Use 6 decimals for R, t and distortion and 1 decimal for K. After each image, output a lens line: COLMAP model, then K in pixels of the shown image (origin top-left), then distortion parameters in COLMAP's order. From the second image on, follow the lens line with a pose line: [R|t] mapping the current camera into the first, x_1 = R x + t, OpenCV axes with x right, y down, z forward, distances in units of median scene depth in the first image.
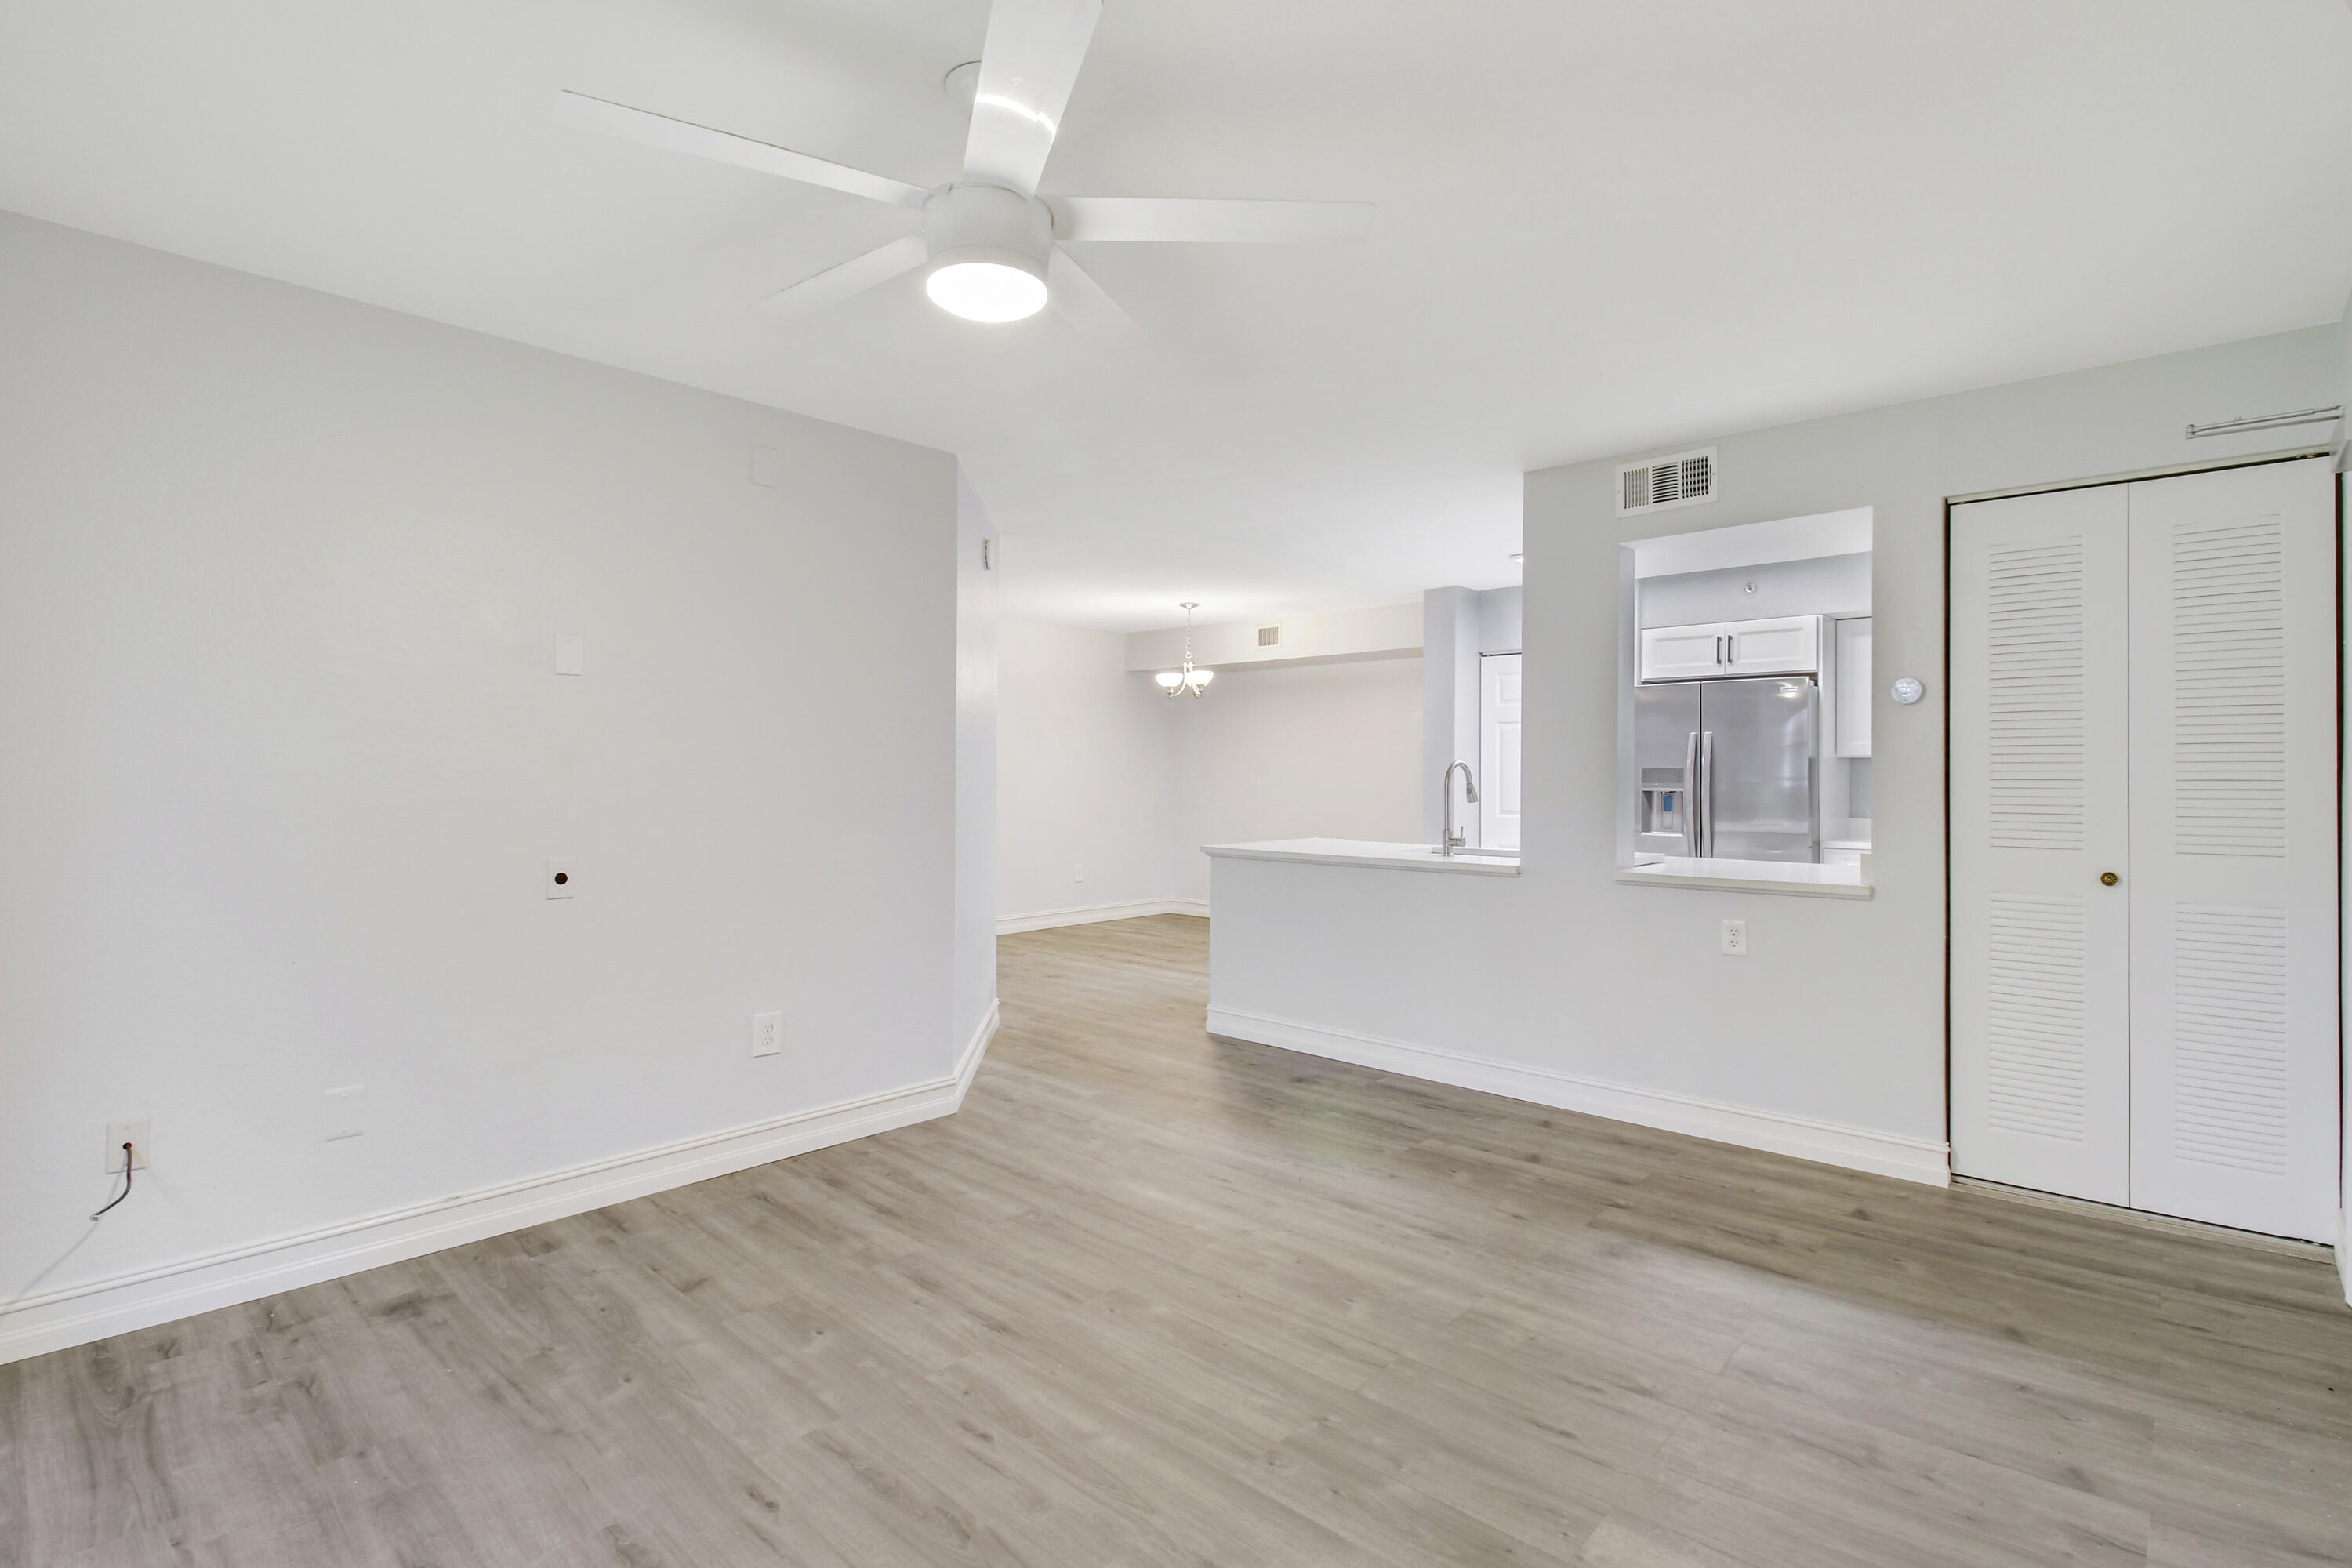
lens RADIAL K [[1111.3, 0, 1177.0], [0, 1111.3, 768.9], [0, 0, 1]] dist [-0.000023, 0.001064]
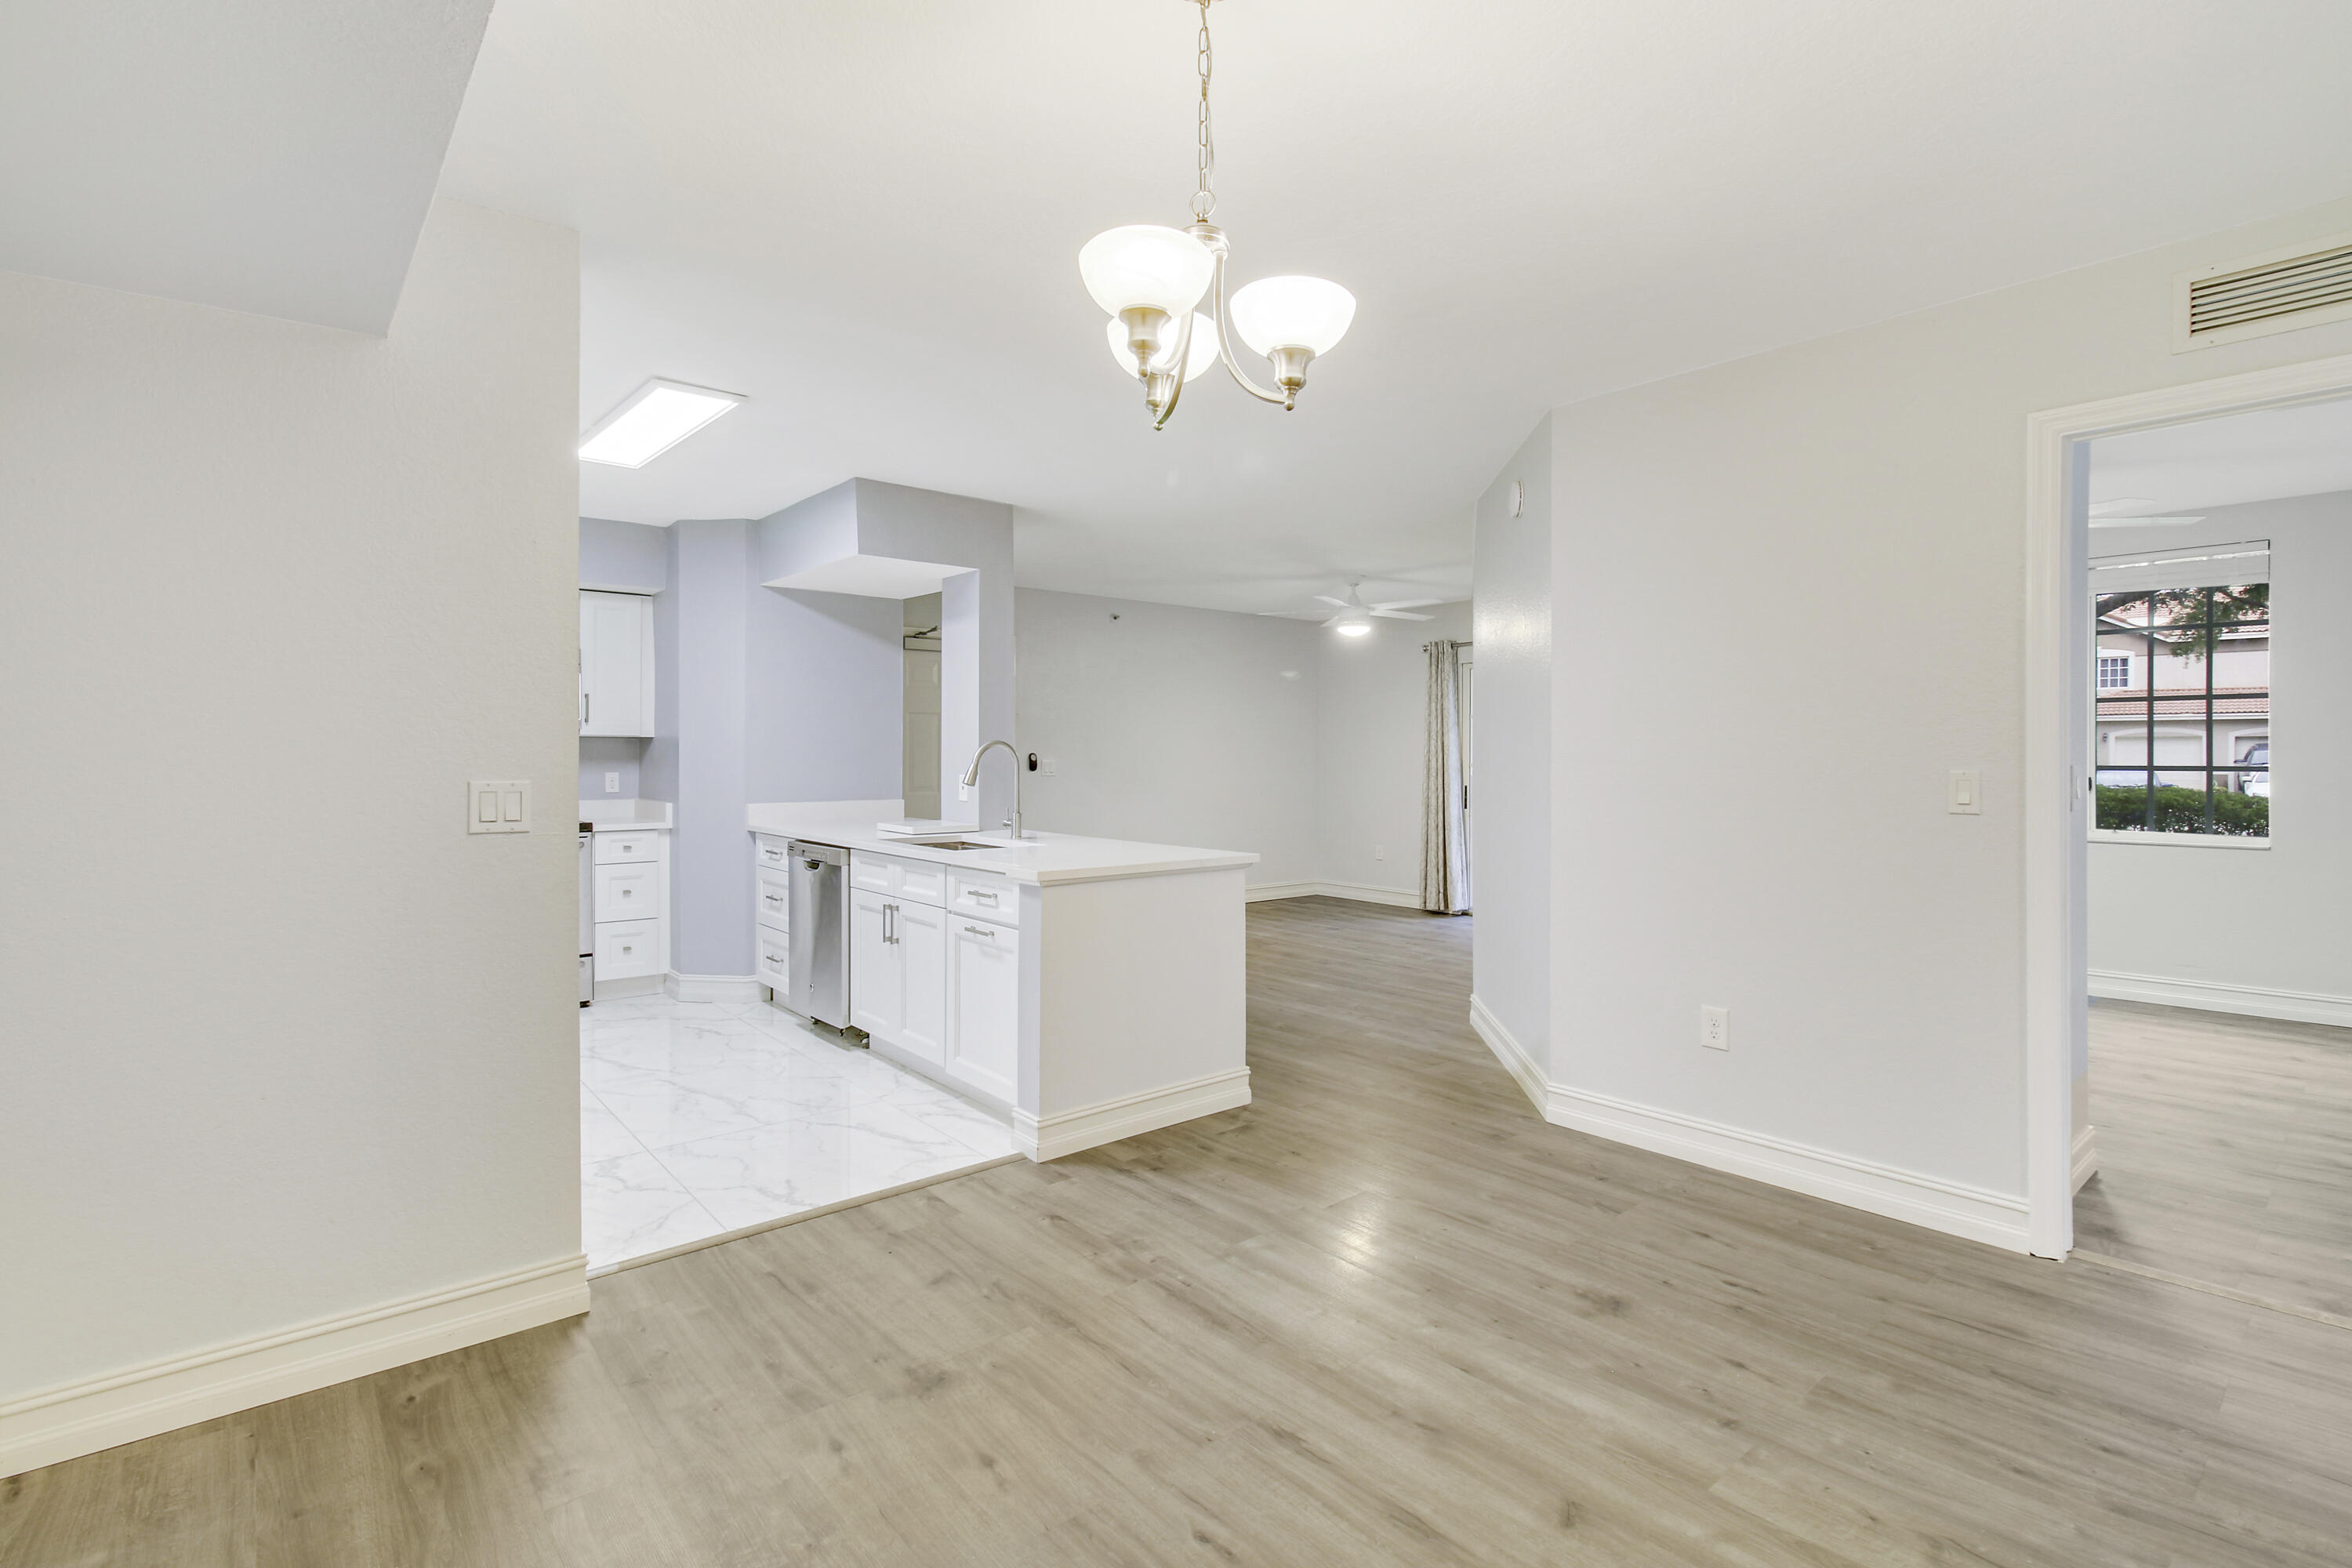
lens RADIAL K [[1196.4, 0, 1179.9], [0, 1196.4, 771.4], [0, 0, 1]] dist [0.000777, 0.000387]
pose [[-0.990530, 0.001431, 0.137287, 0.064415], [0.002267, 0.999980, 0.005930, 0.012118], [-0.137276, 0.006185, -0.990514, 2.167786]]
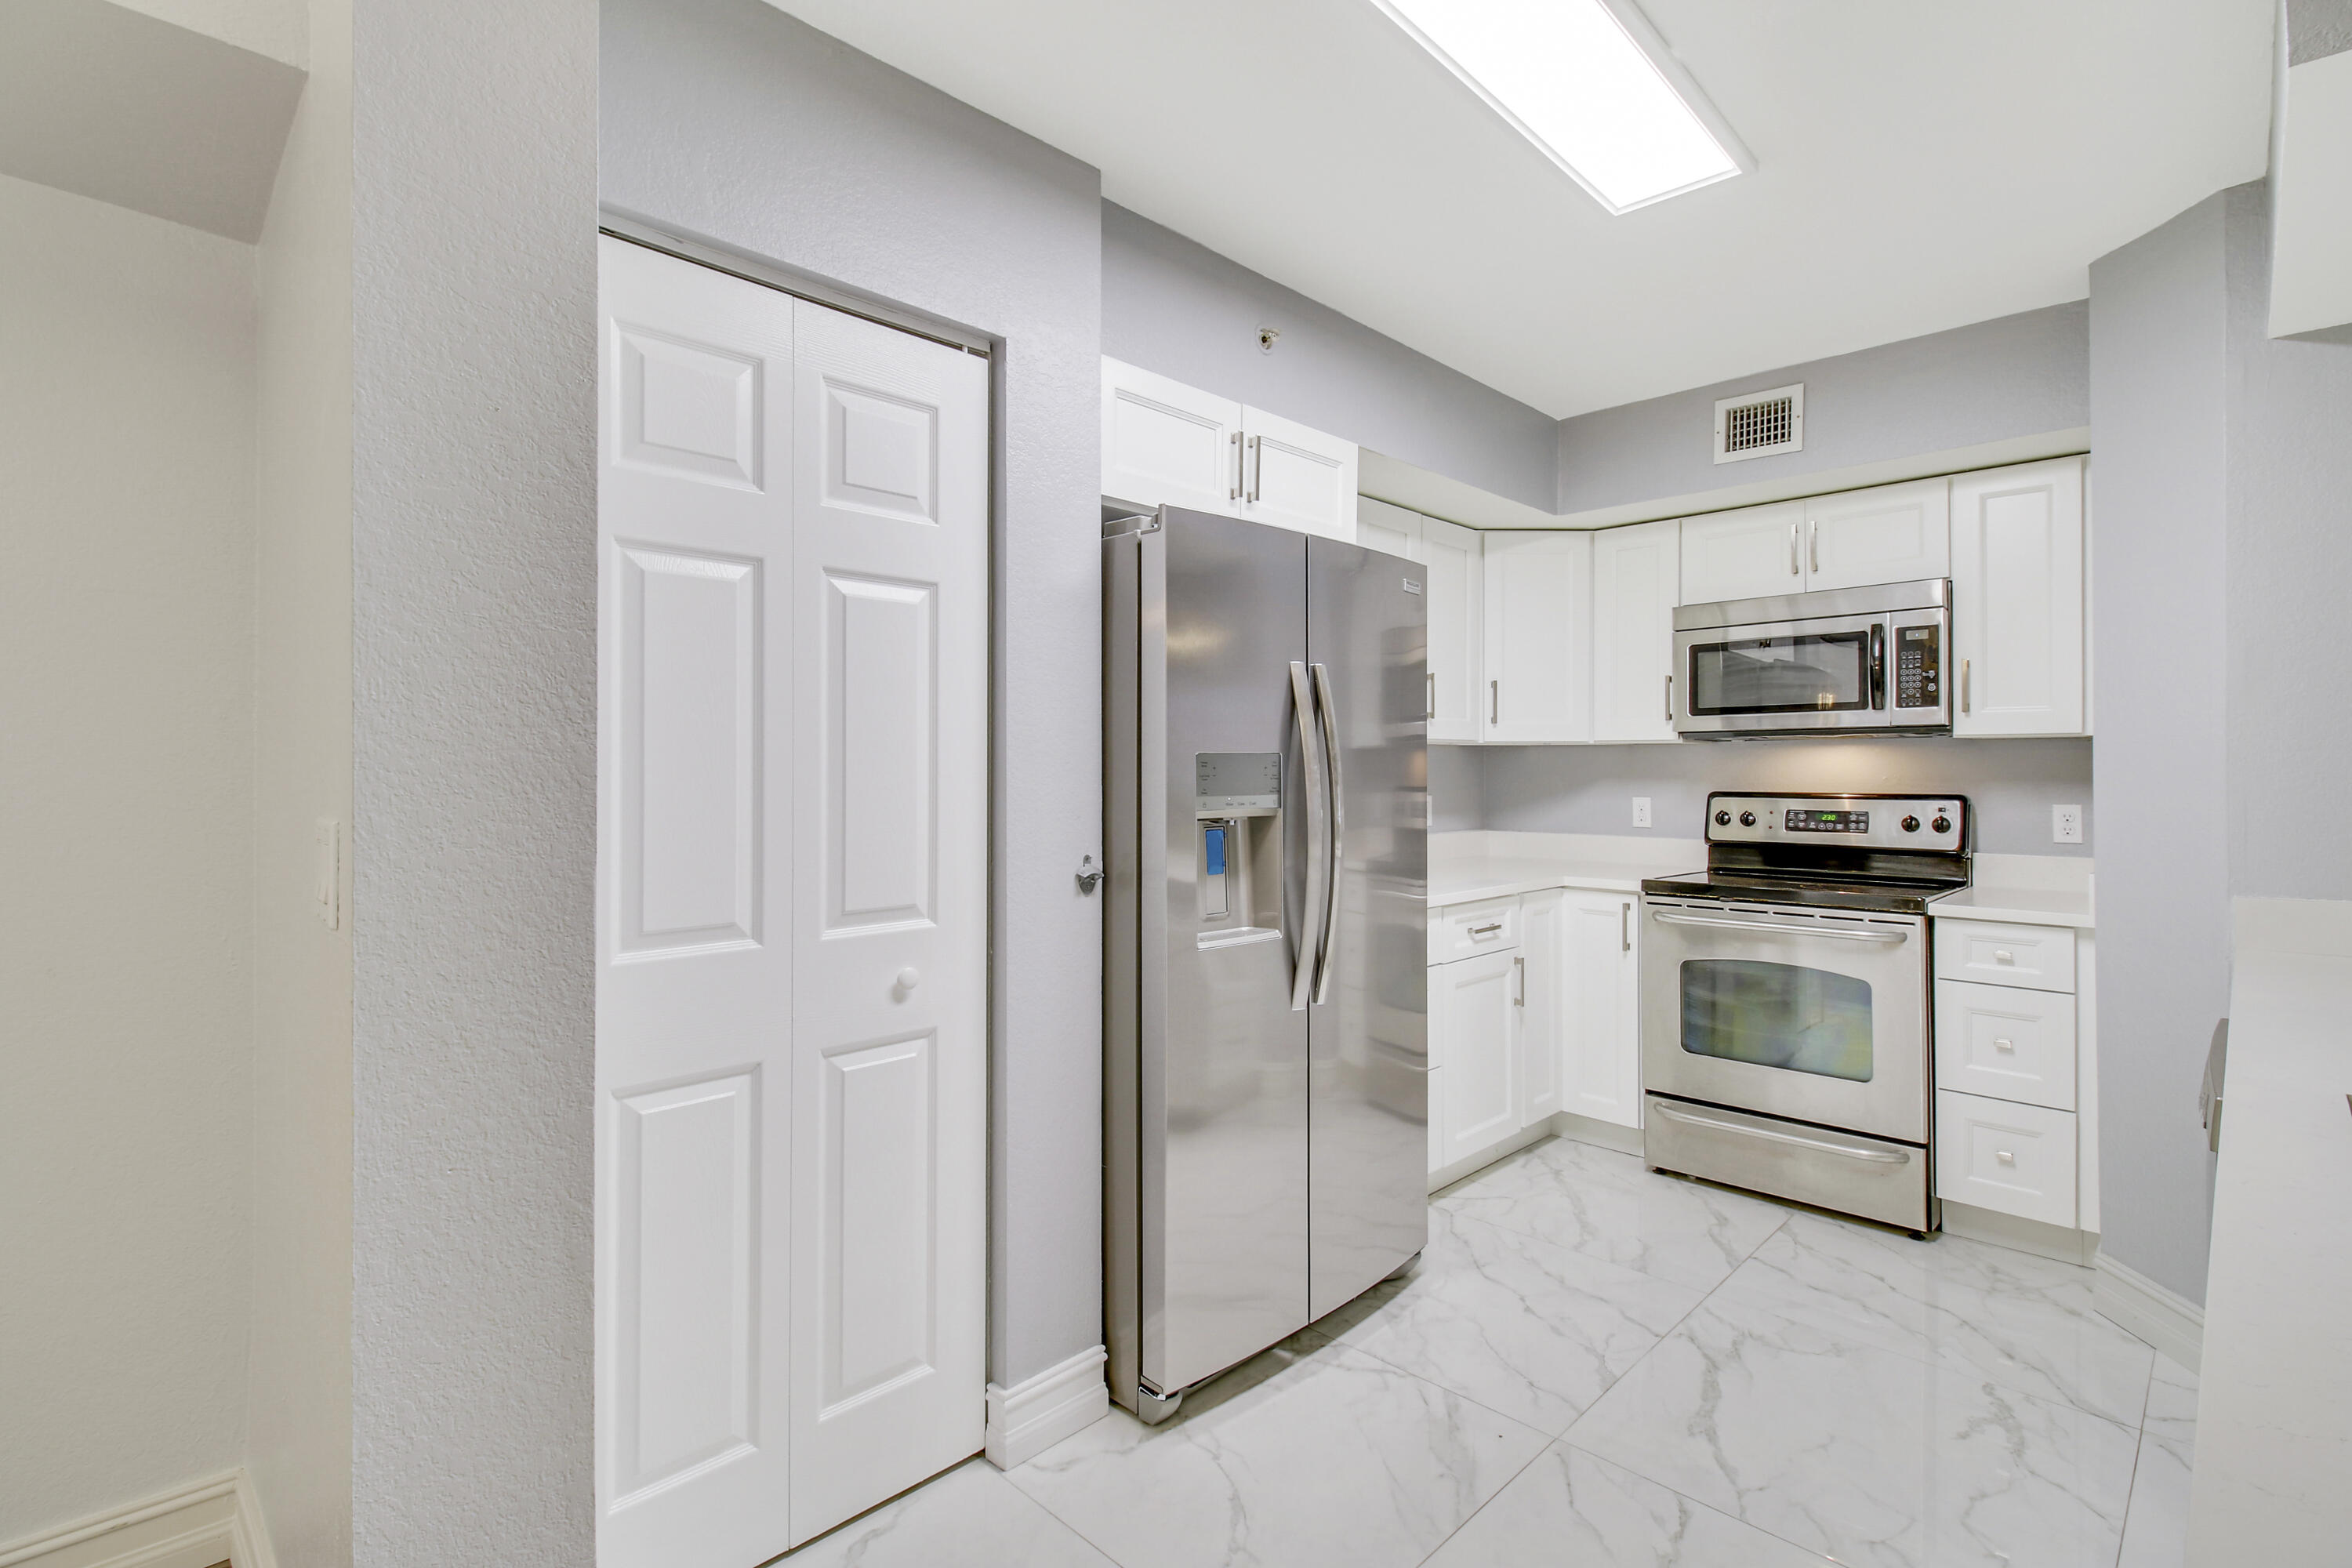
lens RADIAL K [[1111.3, 0, 1177.0], [0, 1111.3, 768.9], [0, 0, 1]] dist [-0.000023, 0.001064]
pose [[0.030959, 0.007464, 0.999493, 0.085286], [-0.005569, 0.999958, -0.007295, 0.011205], [-0.999505, -0.005341, 0.030999, 2.051215]]
